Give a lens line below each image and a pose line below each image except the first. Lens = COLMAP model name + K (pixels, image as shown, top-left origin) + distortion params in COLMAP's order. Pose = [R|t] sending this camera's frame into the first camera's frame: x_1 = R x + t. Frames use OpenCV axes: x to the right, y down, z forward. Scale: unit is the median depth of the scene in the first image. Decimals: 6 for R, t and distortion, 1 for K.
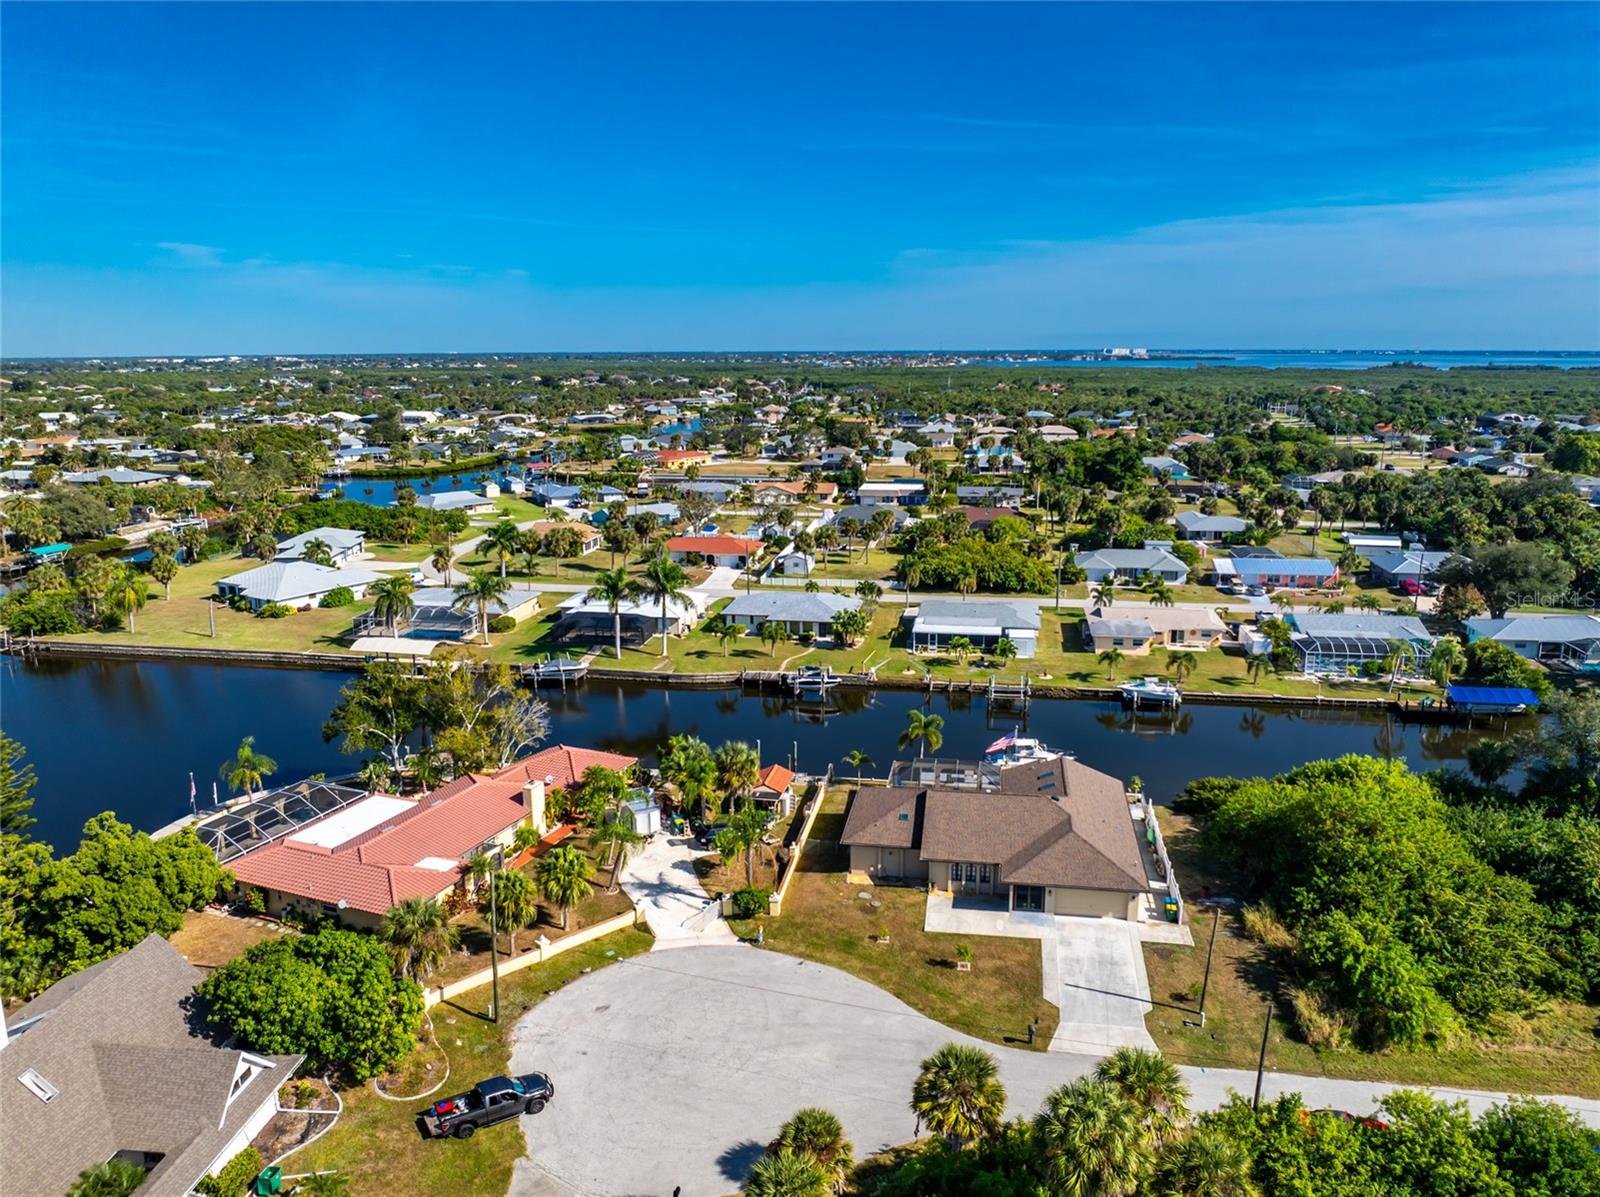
lens RADIAL K [[1144.1, 0, 800.0], [0, 1144.1, 598.5], [0, 0, 1]] dist [-0.021721, -0.040241]
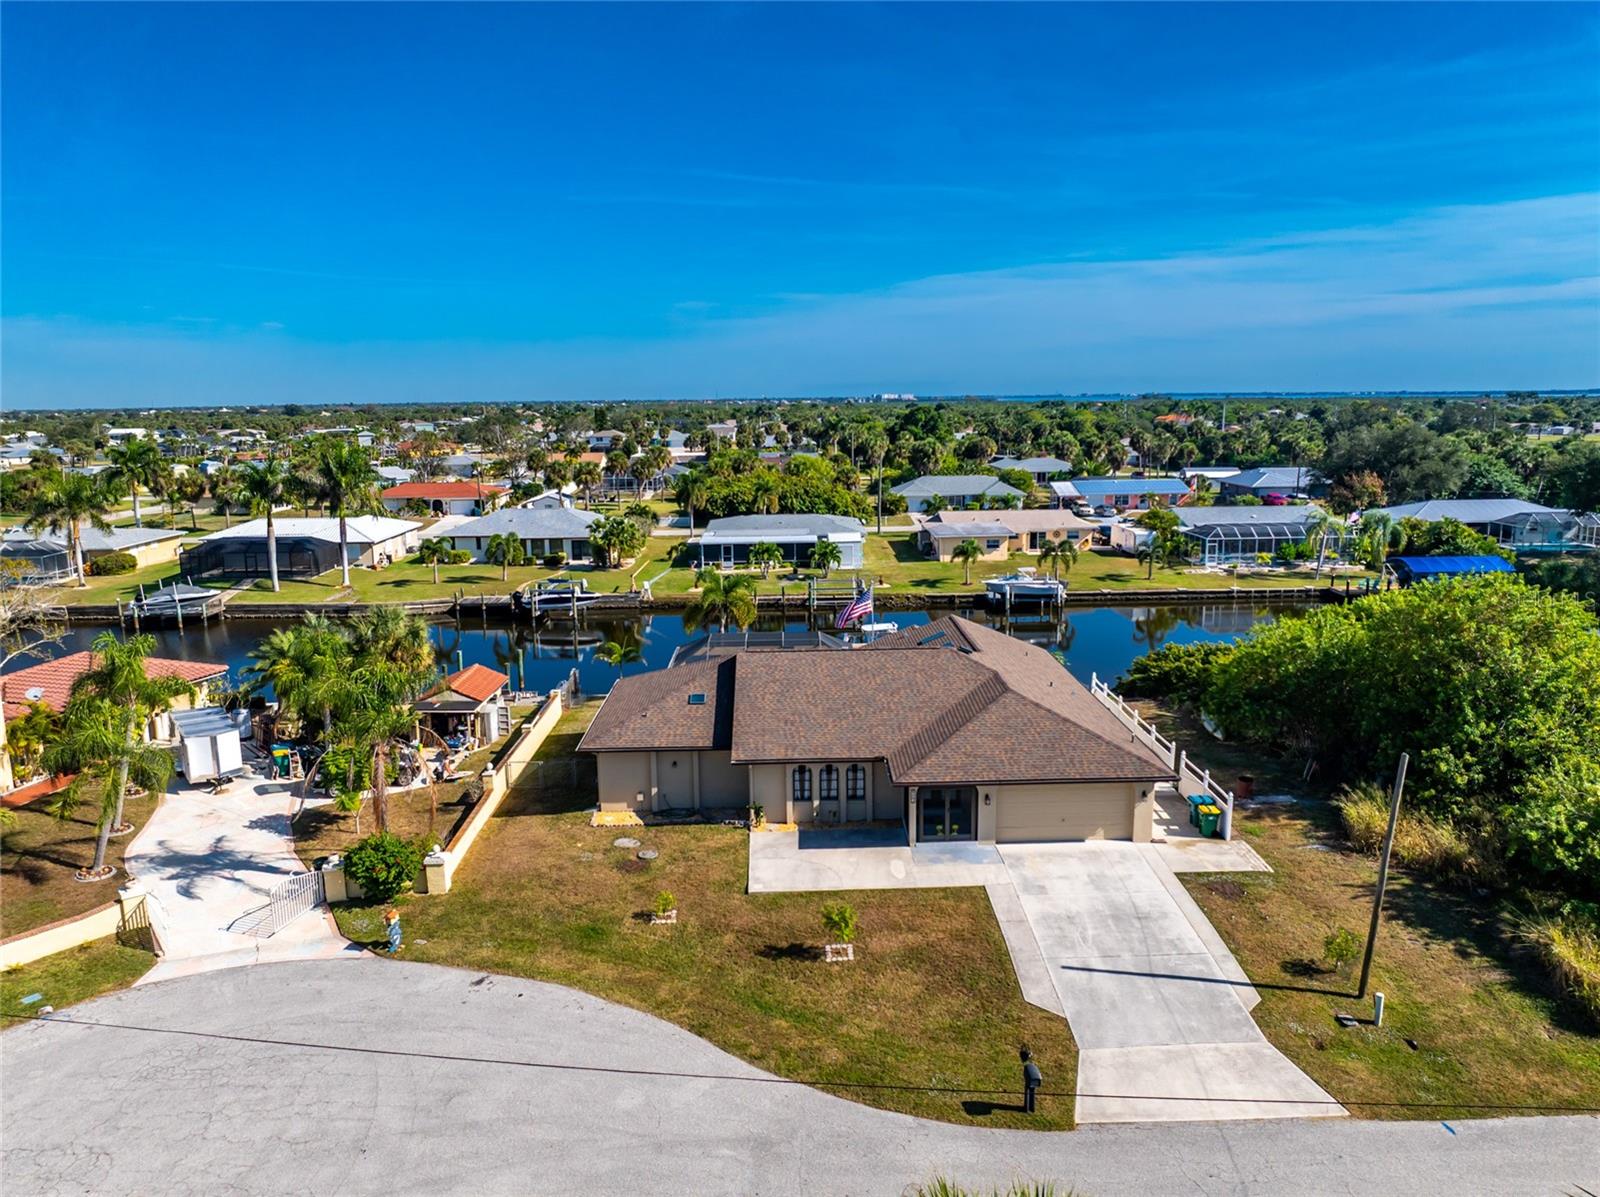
lens RADIAL K [[1144.1, 0, 800.0], [0, 1144.1, 598.5], [0, 0, 1]] dist [-0.021721, -0.040241]
pose [[0.981705, -0.038684, 0.186438, 0.037656], [0.046322, 0.998249, -0.036790, 0.155646], [-0.184688, 0.044753, 0.981778, 0.431921]]
